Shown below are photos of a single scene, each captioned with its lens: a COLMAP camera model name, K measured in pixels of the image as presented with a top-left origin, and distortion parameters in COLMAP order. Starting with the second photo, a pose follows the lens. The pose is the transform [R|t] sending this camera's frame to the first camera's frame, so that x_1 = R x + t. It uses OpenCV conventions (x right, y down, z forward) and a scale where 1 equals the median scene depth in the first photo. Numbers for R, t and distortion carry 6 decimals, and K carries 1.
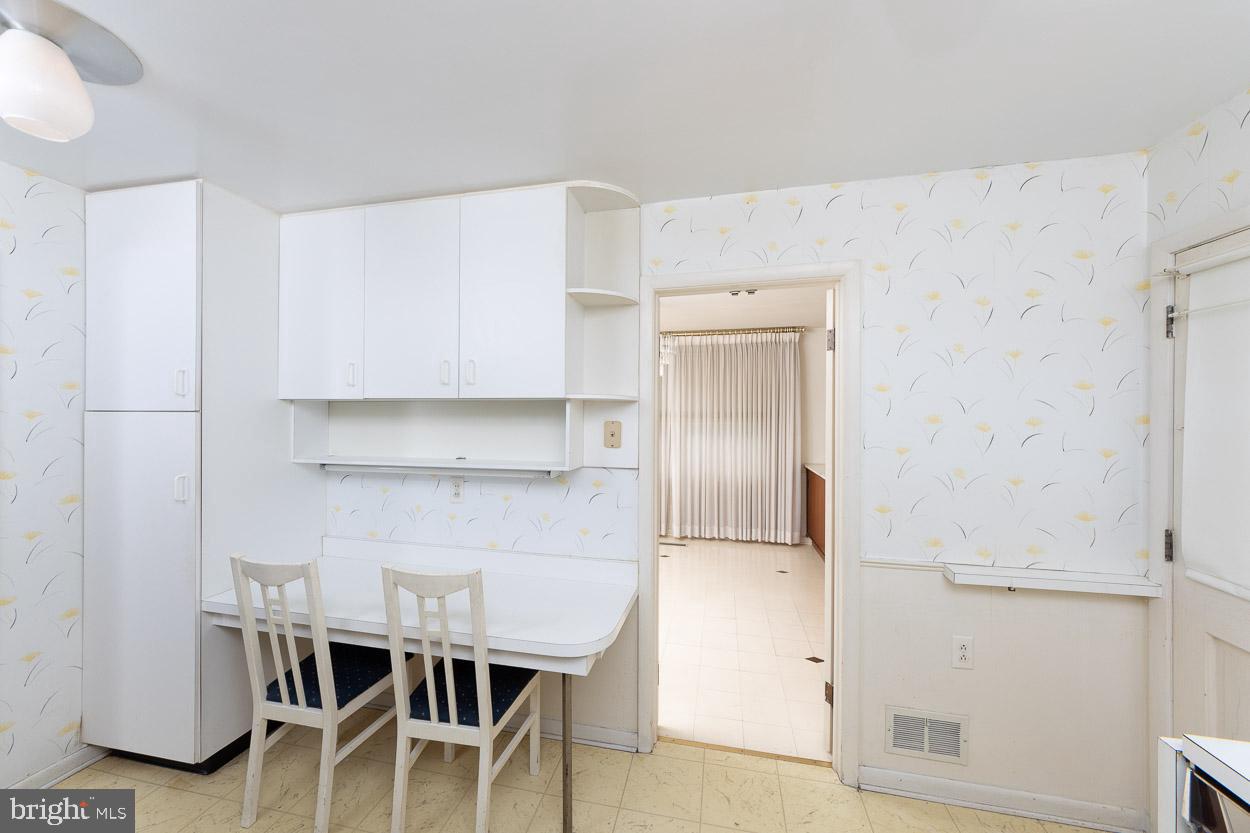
lens RADIAL K [[472.2, 0, 628.5], [0, 472.2, 415.2], [0, 0, 1]] dist [0.001097, 0.000135]
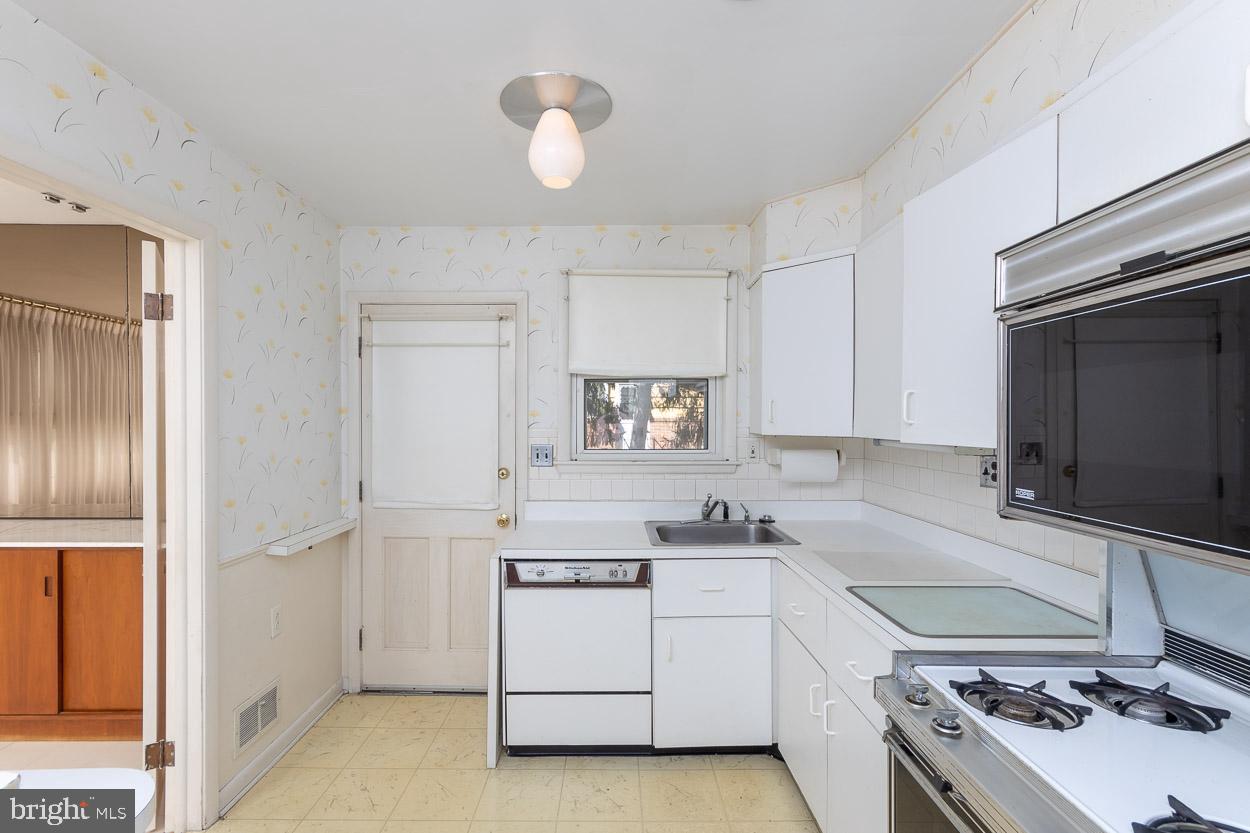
lens RADIAL K [[569.7, 0, 624.0], [0, 569.7, 422.4], [0, 0, 1]] dist [-0.003223, -0.000509]
pose [[-0.240708, -0.007475, 0.970569, -0.764119], [0.001551, 0.999966, 0.008086, 0.030519], [-0.970596, 0.003452, -0.240688, 0.529783]]
